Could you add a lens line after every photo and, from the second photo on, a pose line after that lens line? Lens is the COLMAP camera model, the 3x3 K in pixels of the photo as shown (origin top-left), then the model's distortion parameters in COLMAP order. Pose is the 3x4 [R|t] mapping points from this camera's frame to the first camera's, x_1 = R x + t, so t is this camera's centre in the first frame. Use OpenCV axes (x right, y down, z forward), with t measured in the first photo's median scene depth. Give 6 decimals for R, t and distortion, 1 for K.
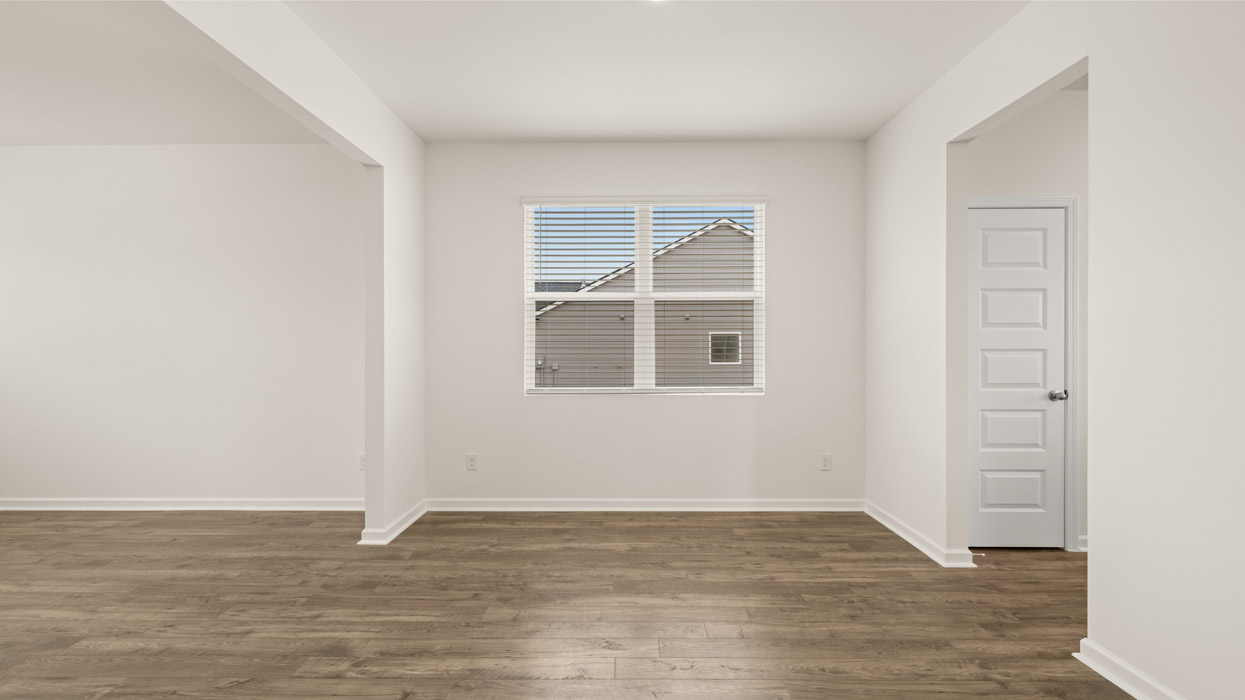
lens RADIAL K [[522.3, 0, 621.5], [0, 522.3, 347.4], [0, 0, 1]] dist [-0.004189, 0.000805]
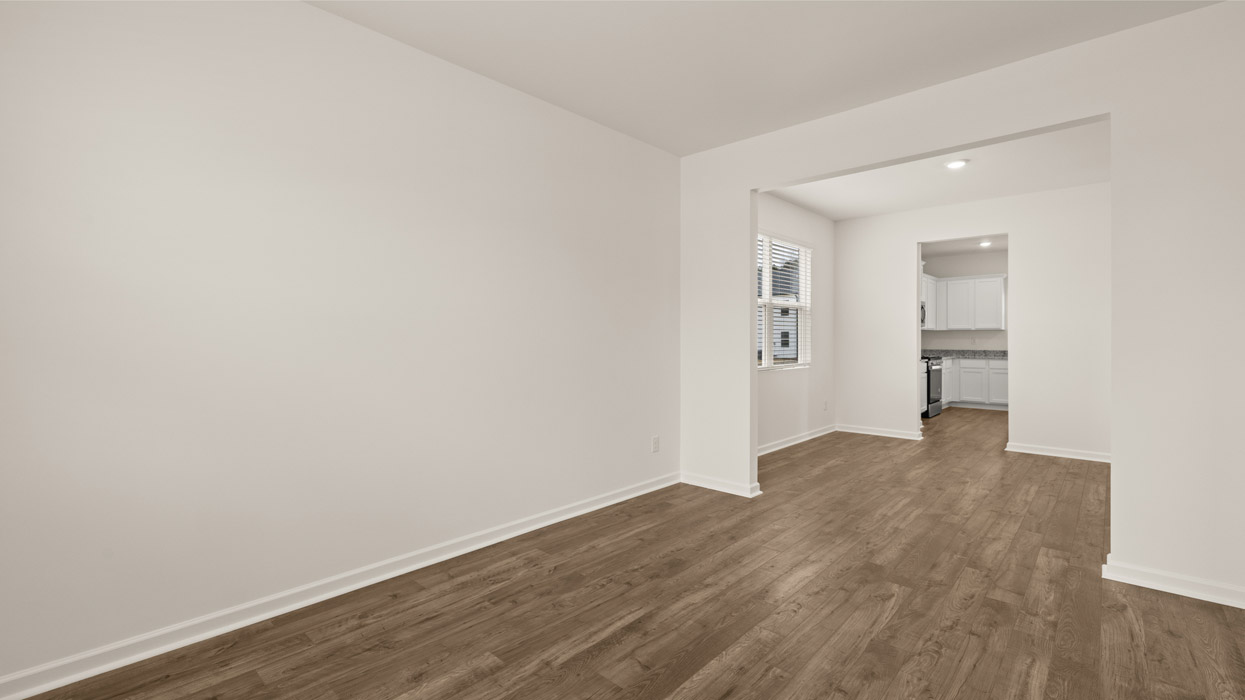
lens RADIAL K [[522.3, 0, 627.7], [0, 522.3, 336.5], [0, 0, 1]] dist [-0.004189, 0.000805]
pose [[0.685786, 0.000704, 0.727803, -1.736375], [0.006699, 0.999951, -0.007279, 0.006673], [-0.727773, 0.009868, 0.685747, 0.400917]]
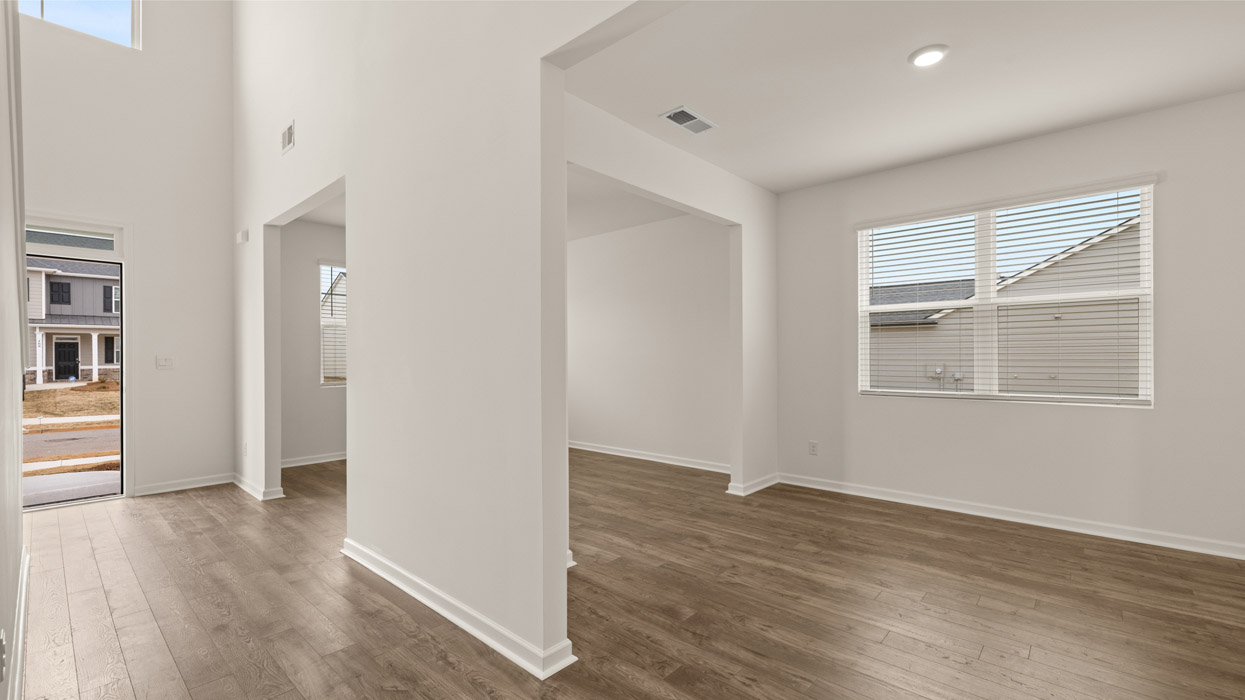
lens RADIAL K [[522.3, 0, 626.6], [0, 522.3, 361.2], [0, 0, 1]] dist [-0.004189, 0.000805]
pose [[0.752016, 0.003819, -0.659134, 0.254594], [0.003747, 0.999942, 0.010068, 0.002257], [0.659134, -0.010041, 0.751958, -0.277904]]
